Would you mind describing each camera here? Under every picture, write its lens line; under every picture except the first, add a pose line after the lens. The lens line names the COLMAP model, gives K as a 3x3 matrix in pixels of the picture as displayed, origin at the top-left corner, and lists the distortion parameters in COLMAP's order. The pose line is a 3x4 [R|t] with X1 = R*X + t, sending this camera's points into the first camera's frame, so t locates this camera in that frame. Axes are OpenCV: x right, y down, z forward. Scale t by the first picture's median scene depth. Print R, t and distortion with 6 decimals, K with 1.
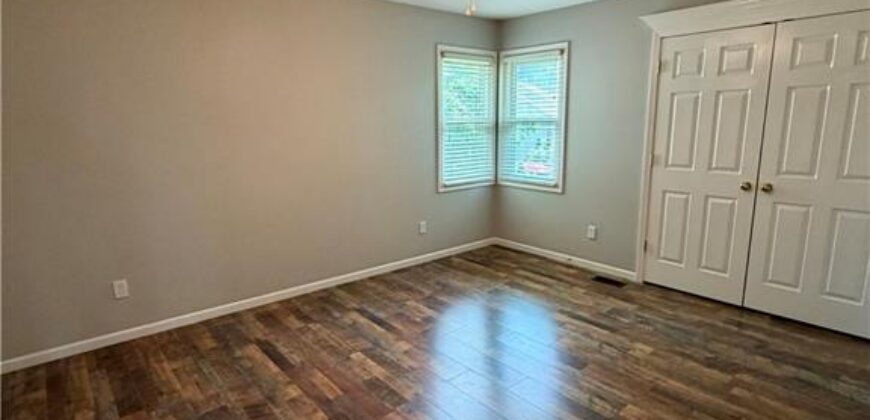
lens RADIAL K [[474.1, 0, 435.0], [0, 474.1, 210.0], [0, 0, 1]] dist [0.002616, 0.000069]
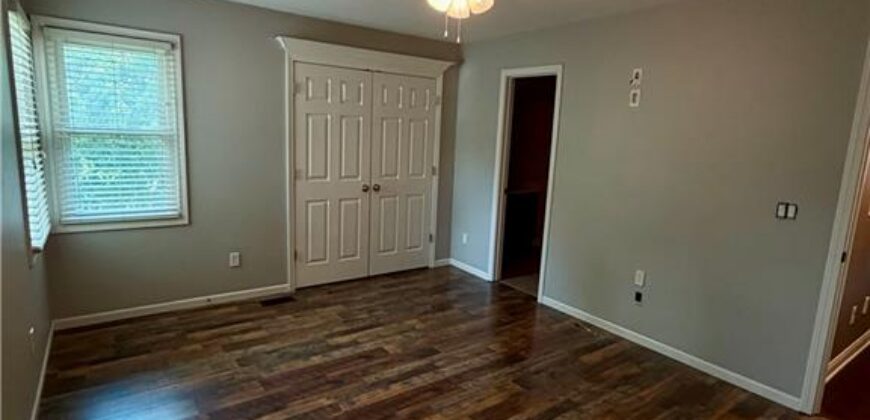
lens RADIAL K [[446.3, 0, 435.0], [0, 446.3, 210.0], [0, 0, 1]] dist [-0.002004, -0.000306]
pose [[0.079994, -0.146332, 0.985996, -0.535771], [0.154524, 0.979028, 0.132761, -0.115550], [-0.984745, 0.141740, 0.100929, 0.622915]]
